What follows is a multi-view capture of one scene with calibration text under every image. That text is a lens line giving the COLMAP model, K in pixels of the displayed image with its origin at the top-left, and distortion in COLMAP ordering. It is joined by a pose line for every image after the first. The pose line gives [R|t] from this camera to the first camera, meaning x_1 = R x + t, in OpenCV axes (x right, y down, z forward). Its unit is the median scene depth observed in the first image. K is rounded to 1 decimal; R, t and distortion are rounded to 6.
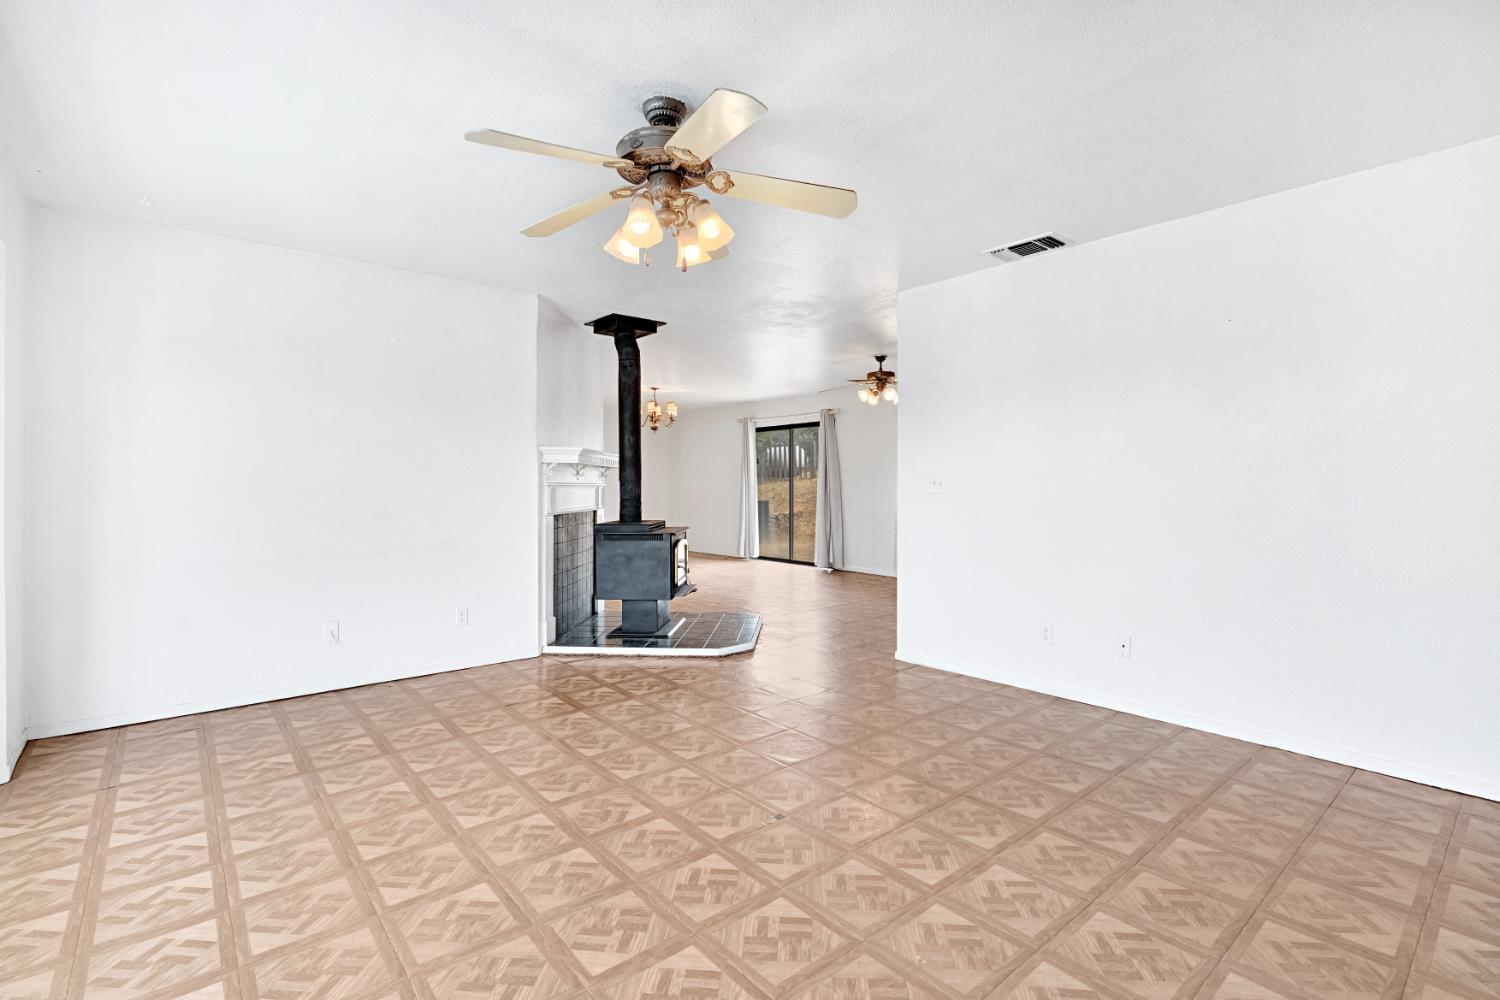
lens RADIAL K [[691.0, 0, 752.8], [0, 691.0, 481.4], [0, 0, 1]] dist [-0.000845, 0.000516]
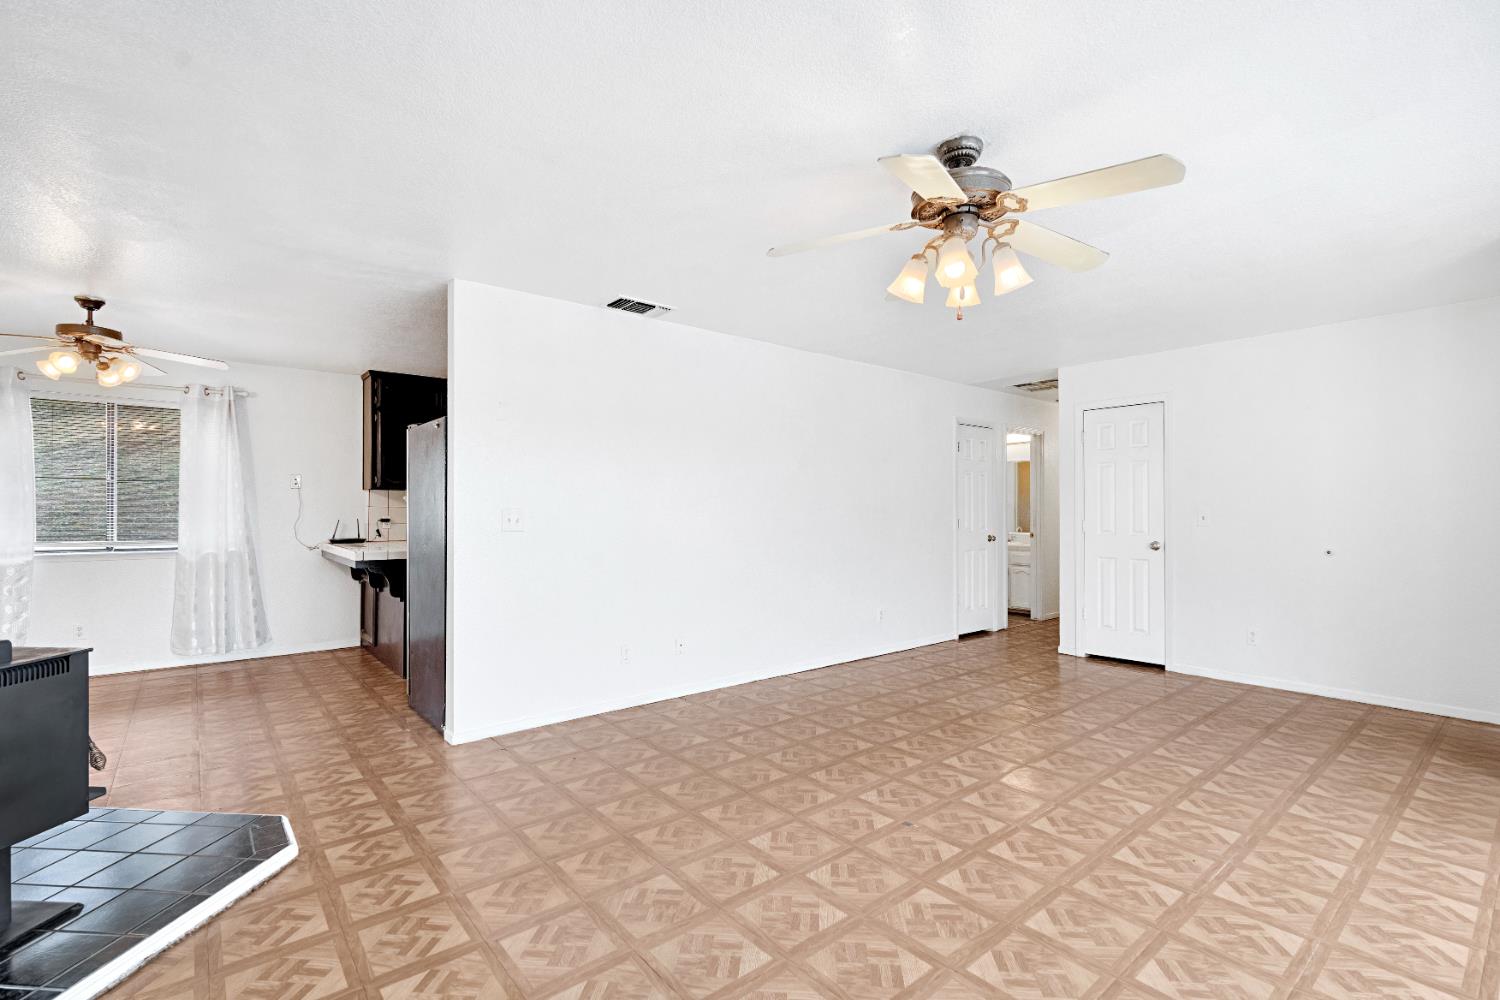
lens RADIAL K [[676.8, 0, 756.8], [0, 676.8, 507.6], [0, 0, 1]] dist [-0.002514, 0.000409]
pose [[0.010440, 0.005609, 0.999930, -0.363311], [-0.004101, 0.999976, -0.005567, -0.005771], [-0.999937, -0.004043, 0.010463, 0.424133]]
